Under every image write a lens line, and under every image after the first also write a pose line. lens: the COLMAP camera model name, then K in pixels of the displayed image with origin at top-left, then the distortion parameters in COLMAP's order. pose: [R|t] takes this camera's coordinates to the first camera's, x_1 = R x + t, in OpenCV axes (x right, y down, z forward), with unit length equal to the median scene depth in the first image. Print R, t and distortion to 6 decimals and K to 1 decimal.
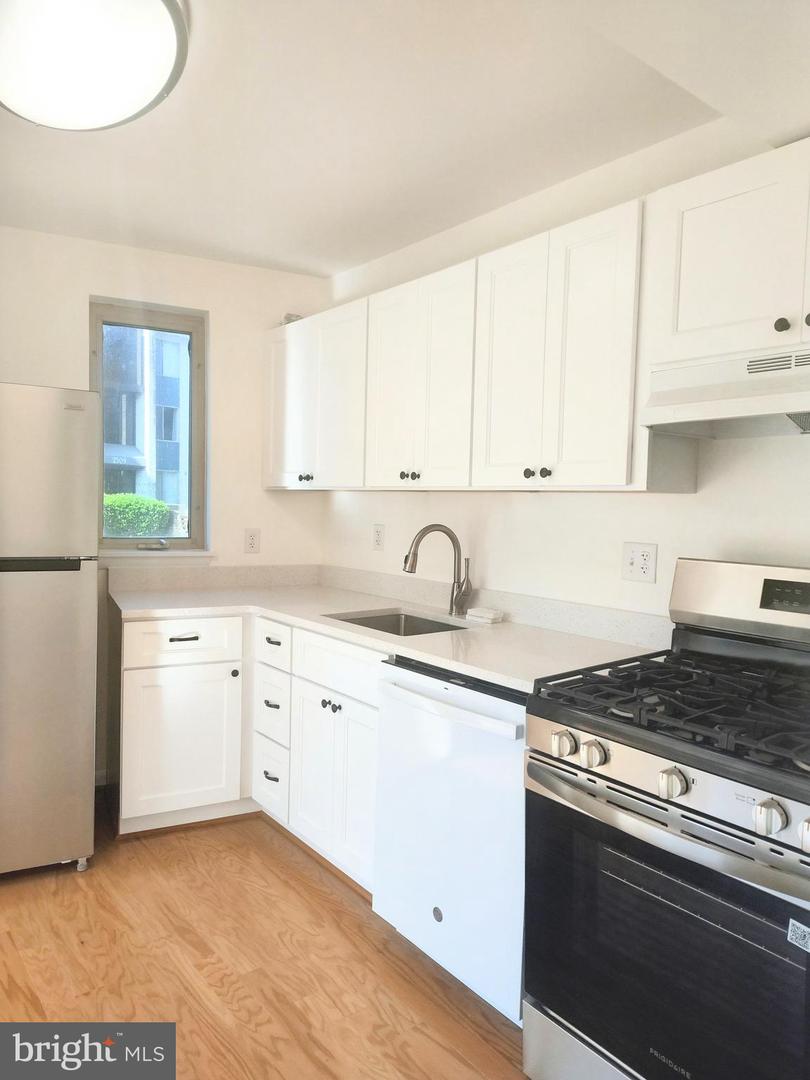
lens RADIAL K [[735.6, 0, 418.7], [0, 735.6, 536.7], [0, 0, 1]] dist [0.010627, -0.004704]
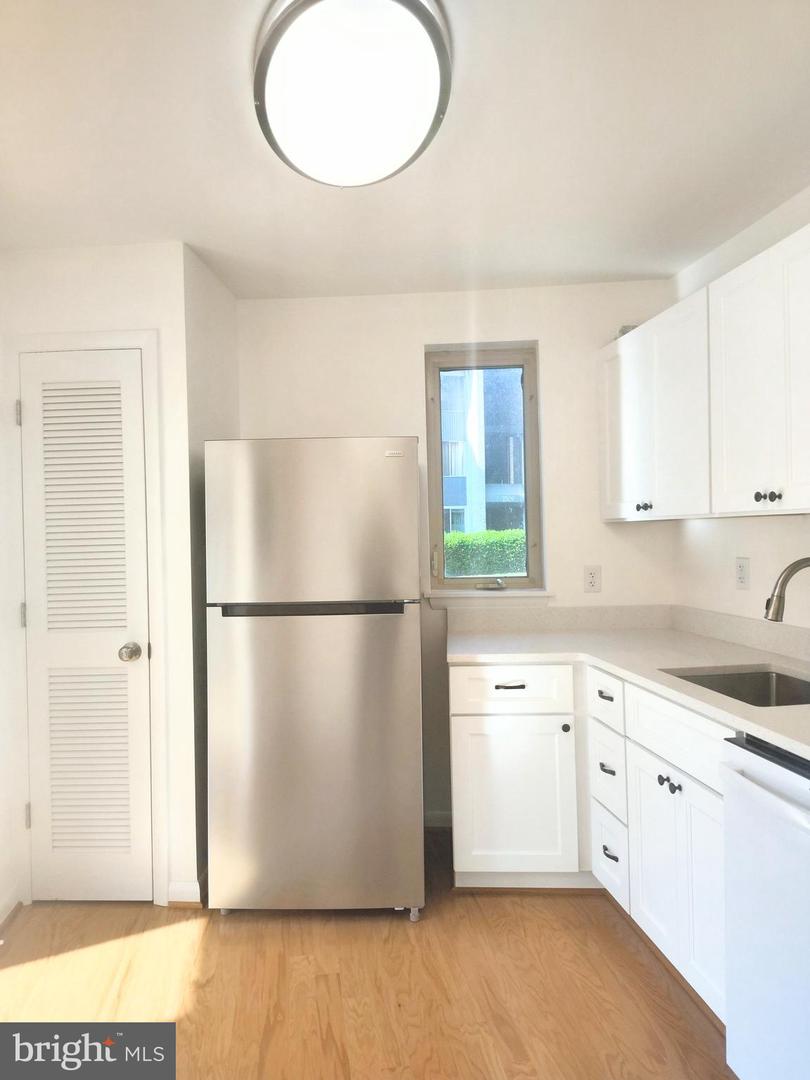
lens RADIAL K [[732.1, 0, 405.0], [0, 732.1, 540.0], [0, 0, 1]] dist [0.055235, -0.068558]
pose [[0.861139, -0.040703, -0.506737, 0.049895], [0.021676, 0.998823, -0.043395, -0.010814], [0.507907, 0.026385, 0.861008, 0.123639]]
